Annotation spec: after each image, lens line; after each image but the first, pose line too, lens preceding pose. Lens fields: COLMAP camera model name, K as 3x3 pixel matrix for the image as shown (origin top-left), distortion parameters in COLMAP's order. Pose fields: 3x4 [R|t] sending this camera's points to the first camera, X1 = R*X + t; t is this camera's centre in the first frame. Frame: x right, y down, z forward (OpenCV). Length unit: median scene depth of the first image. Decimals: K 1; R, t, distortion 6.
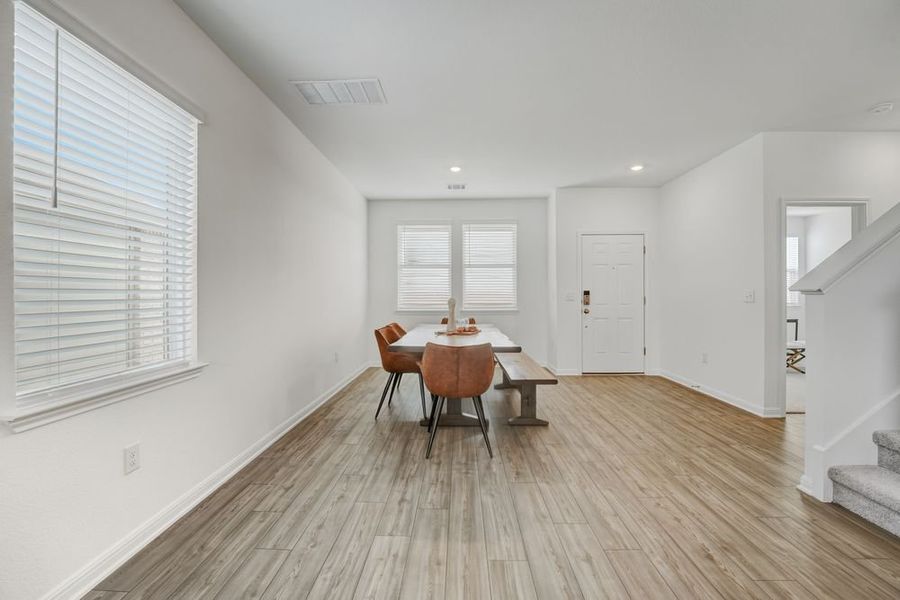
lens RADIAL K [[372.5, 0, 451.0], [0, 372.5, 296.3], [0, 0, 1]] dist [-0.023885, 0.001225]
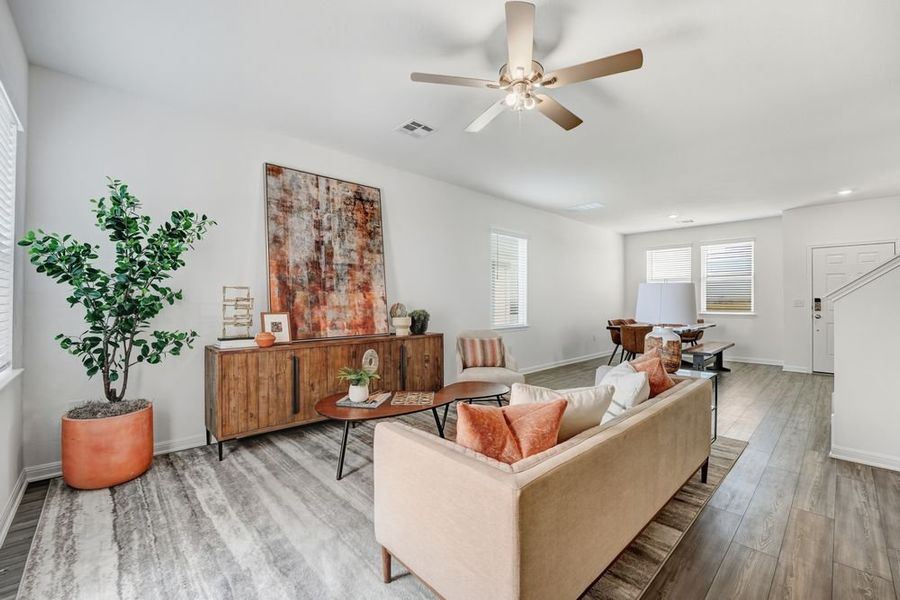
lens RADIAL K [[372.5, 0, 452.1], [0, 372.5, 303.5], [0, 0, 1]] dist [-0.023885, 0.001225]
pose [[0.712667, 0.007682, -0.701460, 0.348932], [-0.006738, 0.999969, 0.004105, 0.004480], [0.701470, 0.001801, 0.712697, -0.552672]]
